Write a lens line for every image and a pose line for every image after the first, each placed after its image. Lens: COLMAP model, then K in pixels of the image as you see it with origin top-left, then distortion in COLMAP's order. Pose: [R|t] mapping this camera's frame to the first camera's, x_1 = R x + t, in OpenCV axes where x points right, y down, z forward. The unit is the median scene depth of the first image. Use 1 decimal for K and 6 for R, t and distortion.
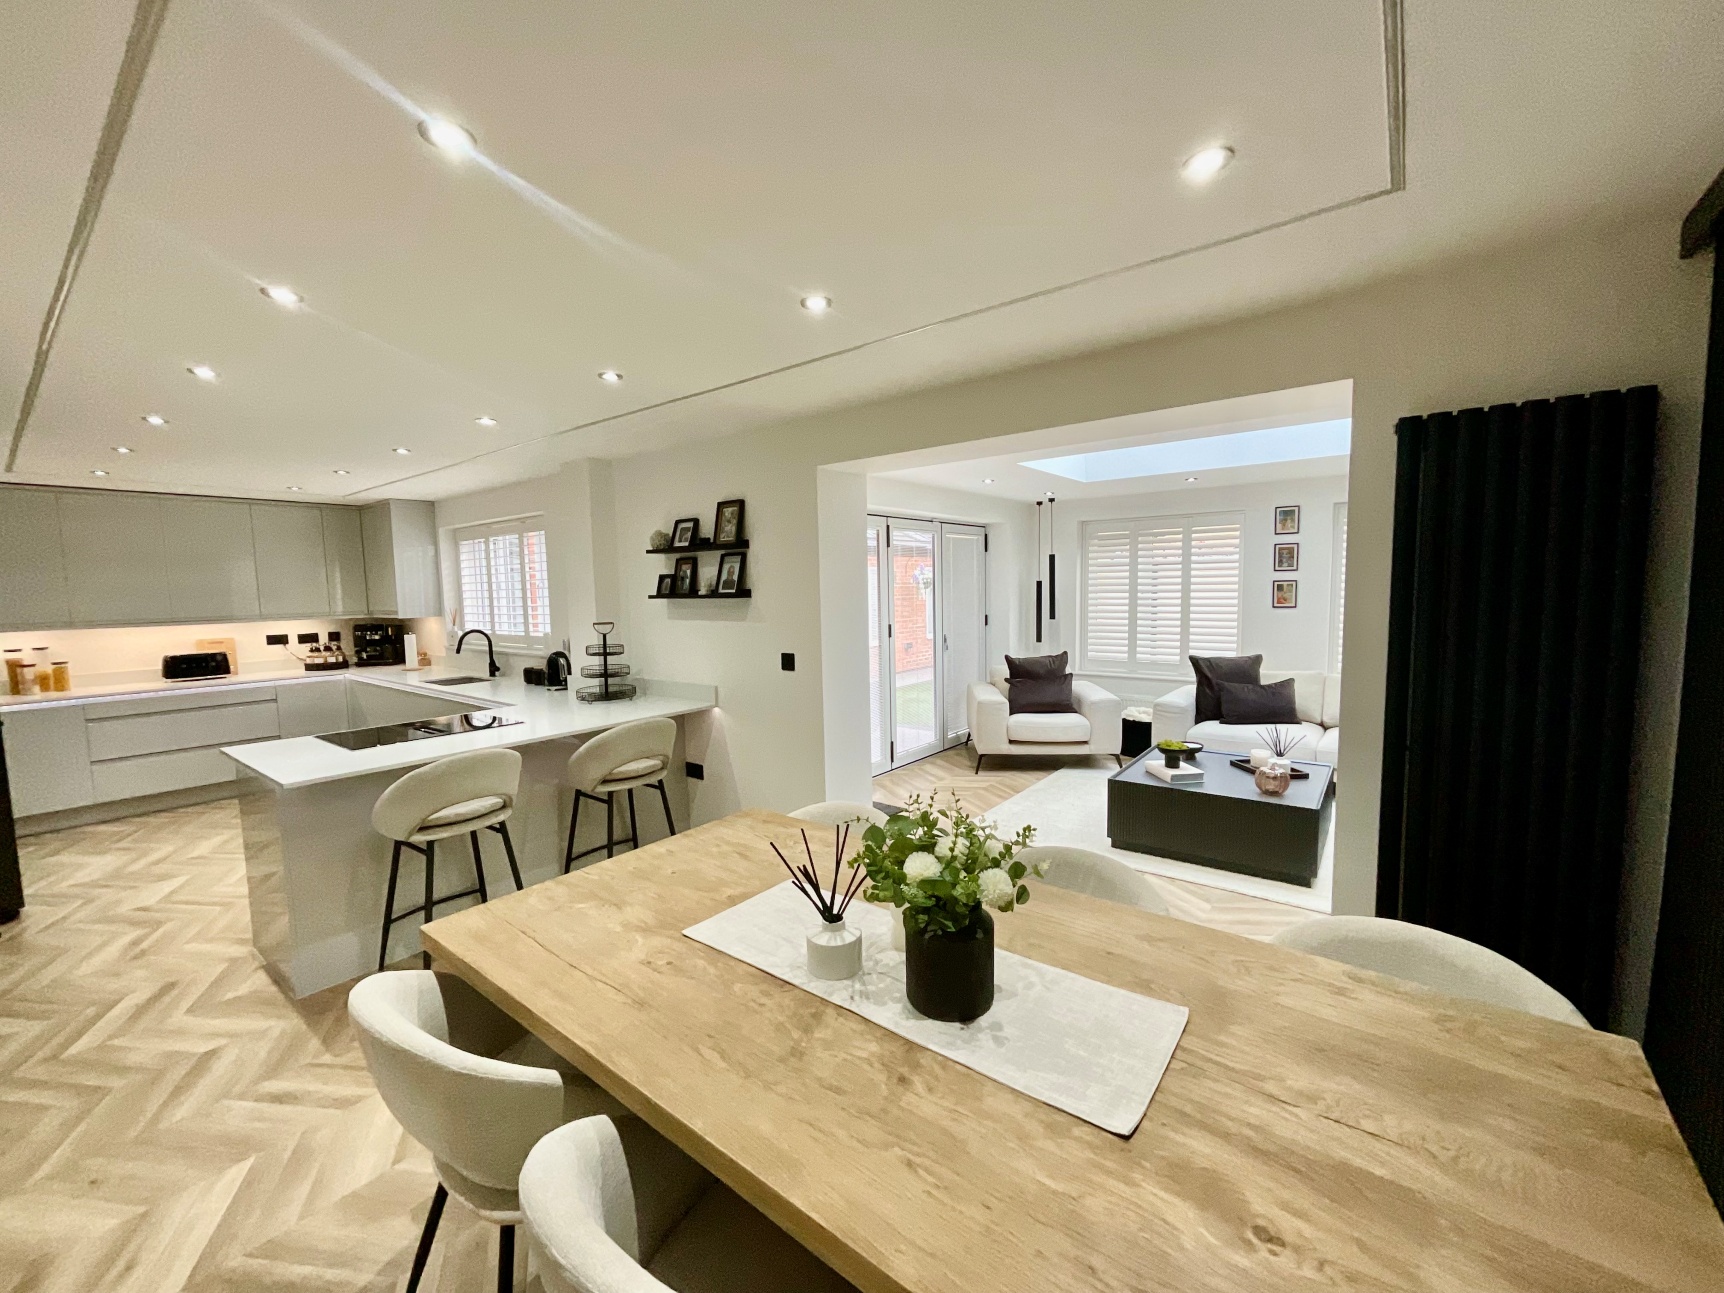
lens RADIAL K [[706.5, 0, 863.2], [0, 706.5, 638.6], [0, 0, 1]] dist [-0.001837, -0.002690]
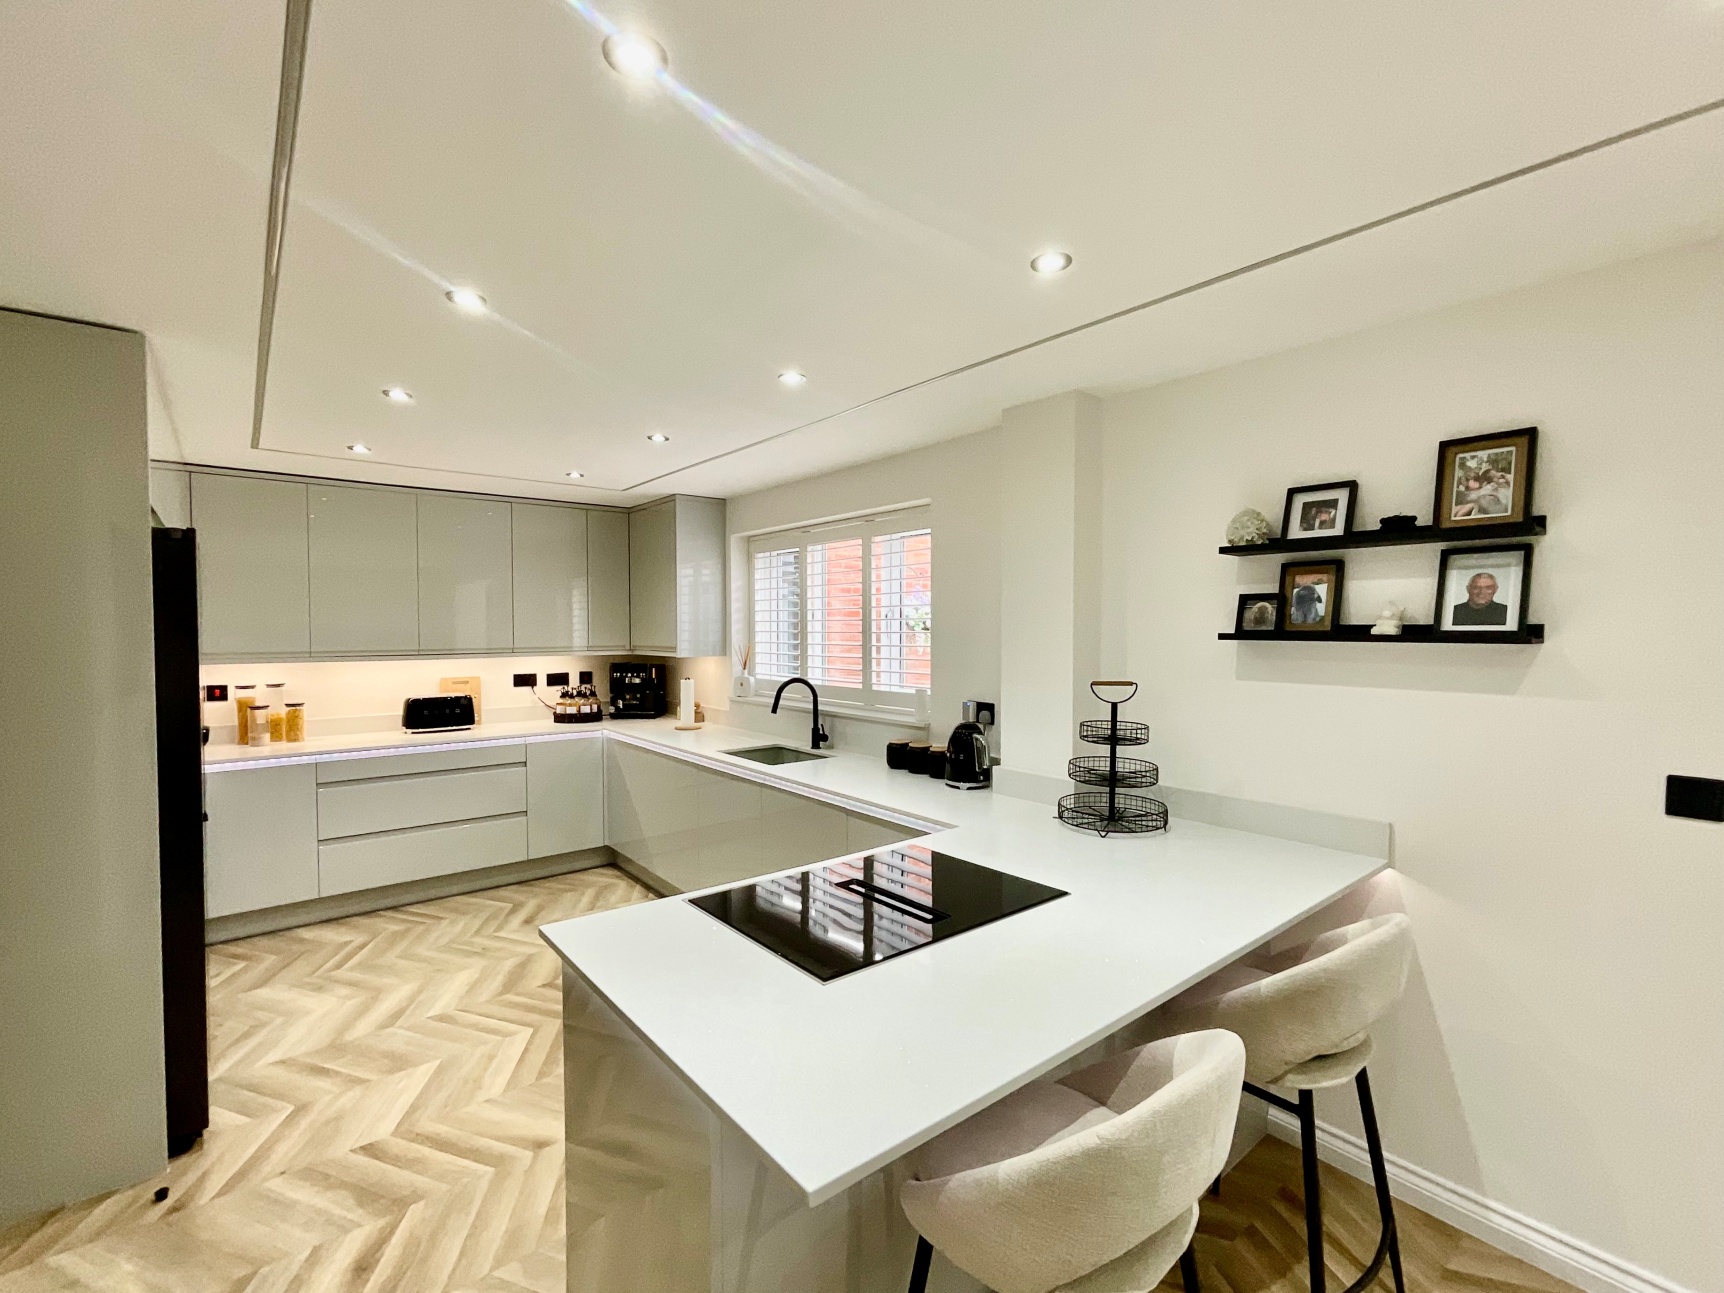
lens RADIAL K [[765.2, 0, 846.4], [0, 765.2, 636.2], [0, 0, 1]] dist [-0.007506, 0.003812]
pose [[0.972401, 0.020849, -0.232381, -0.427912], [-0.034727, 0.997838, -0.055789, -0.017840], [0.230715, 0.062319, 0.971024, 0.379666]]
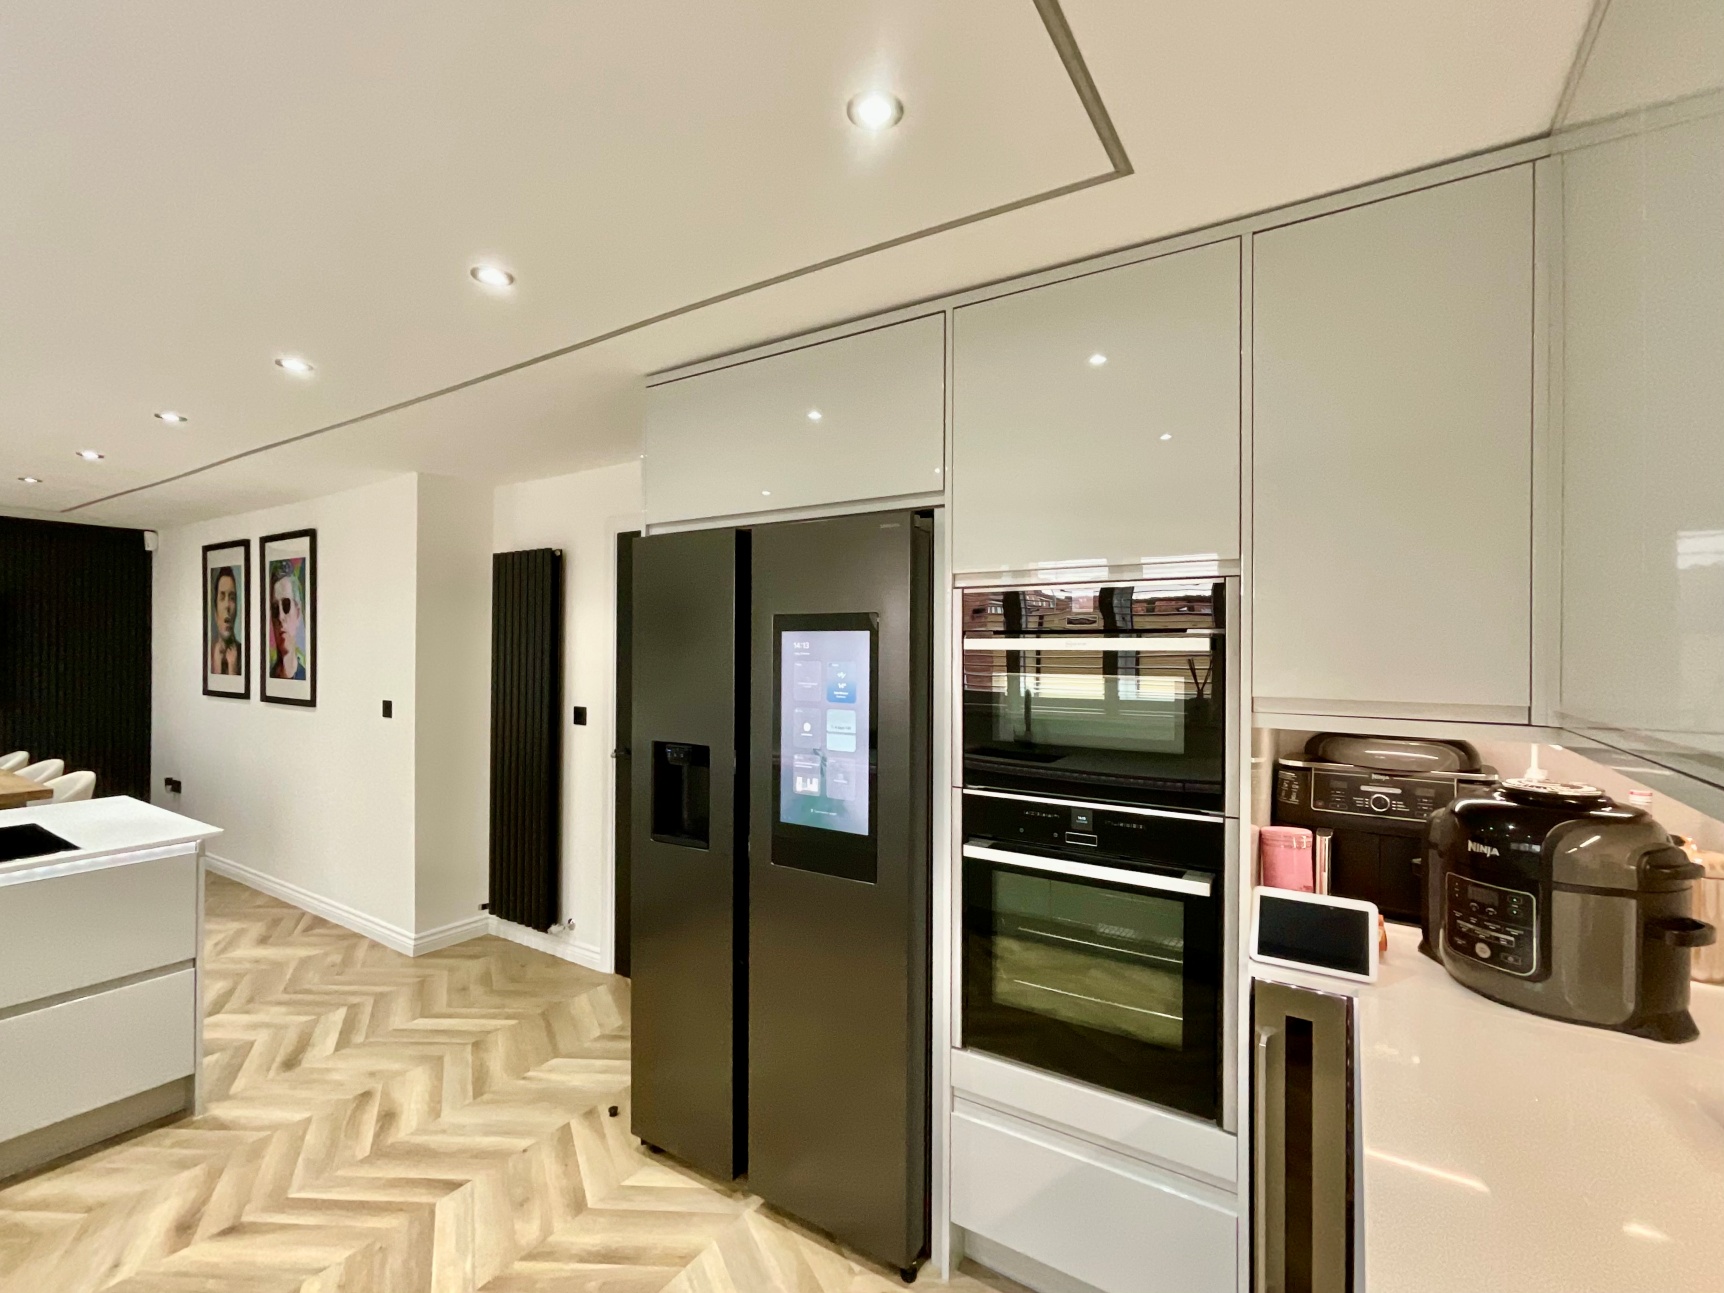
lens RADIAL K [[765.2, 0, 855.3], [0, 765.2, 648.6], [0, 0, 1]] dist [-0.007506, 0.003812]
pose [[-0.995656, 0.013699, -0.092093, -1.104196], [0.006505, 0.996934, 0.077970, -0.070075], [0.092879, 0.077032, -0.992693, 1.355509]]
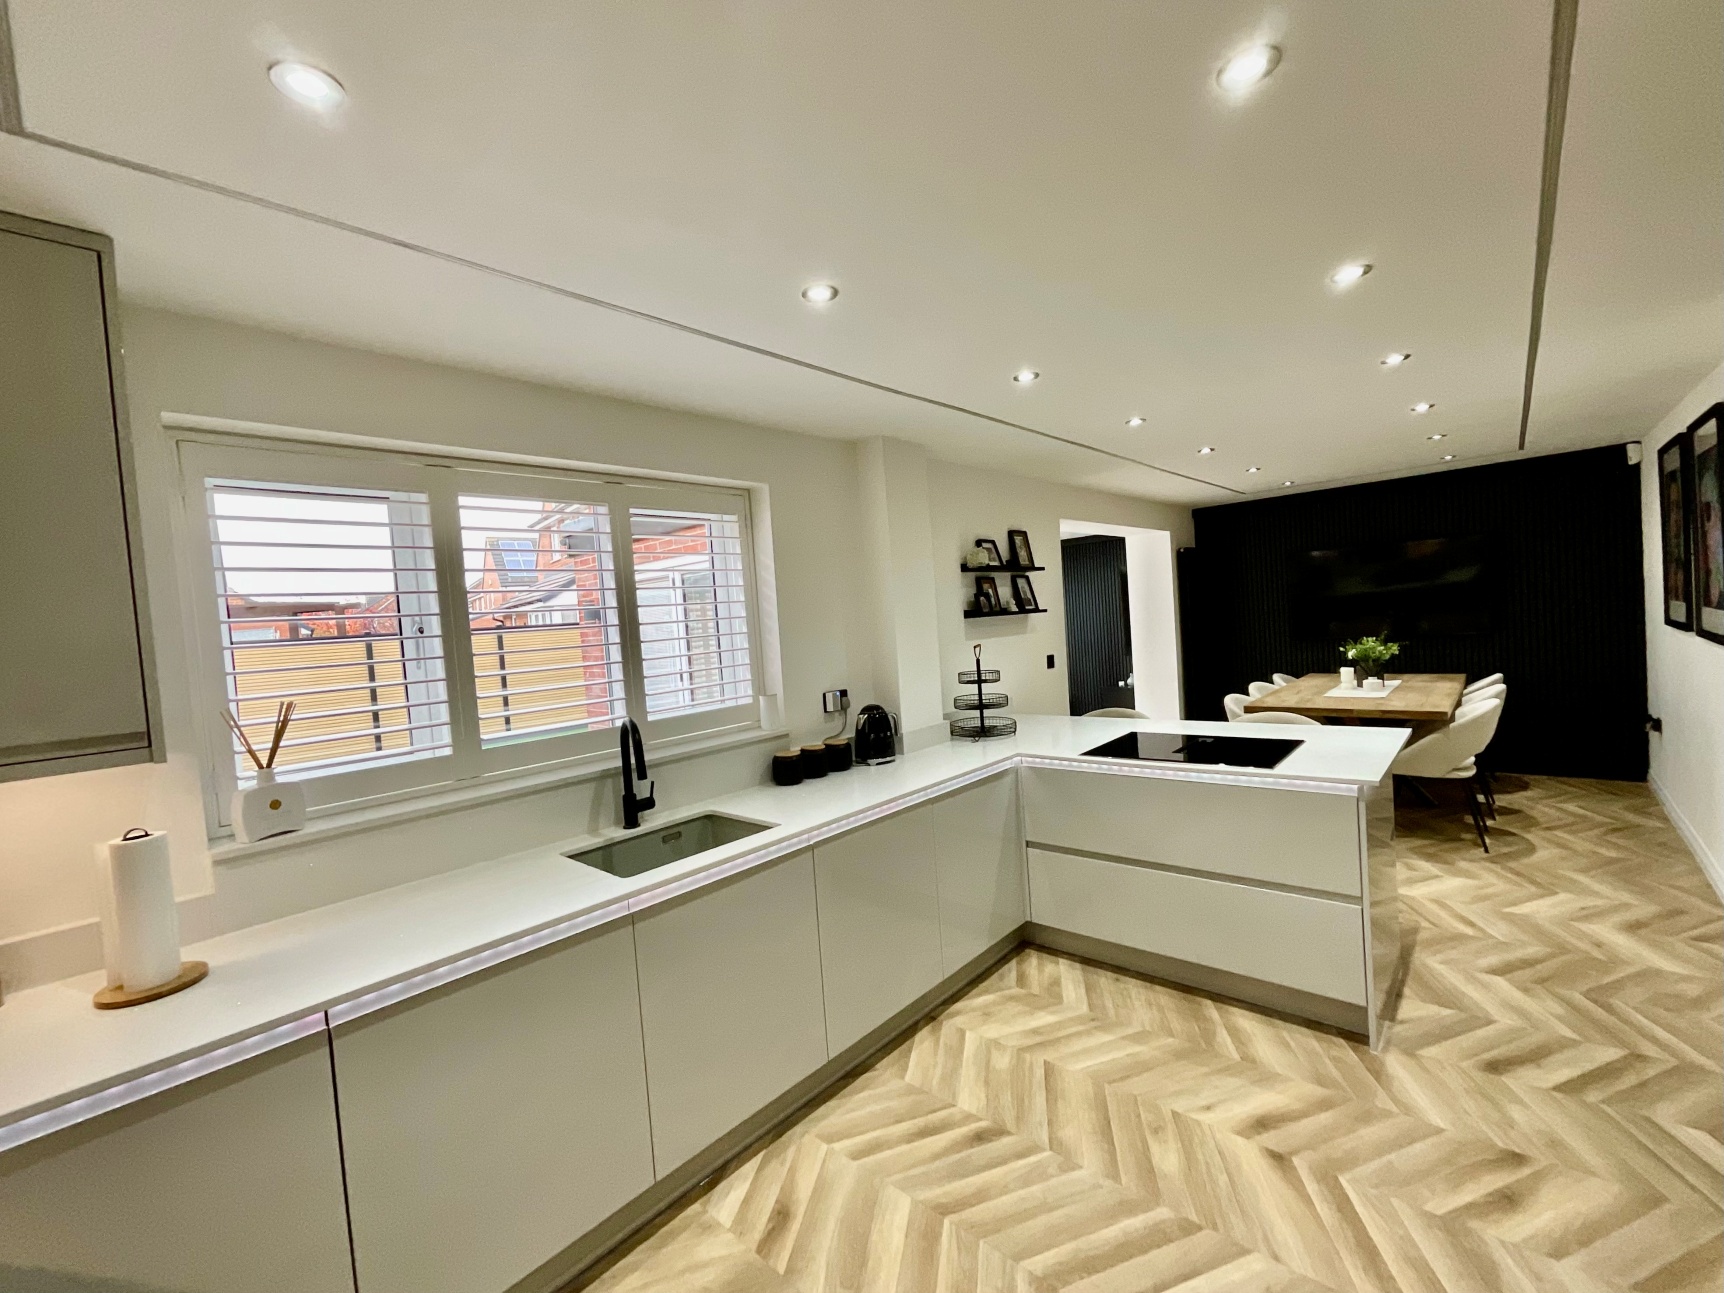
lens RADIAL K [[706.5, 0, 864.8], [0, 706.5, 651.1], [0, 0, 1]] dist [-0.001837, -0.002690]
pose [[0.075512, -0.027968, 0.996753, -1.225065], [0.147568, 0.988913, 0.016568, -0.049734], [-0.986165, 0.145838, 0.078802, 1.061040]]
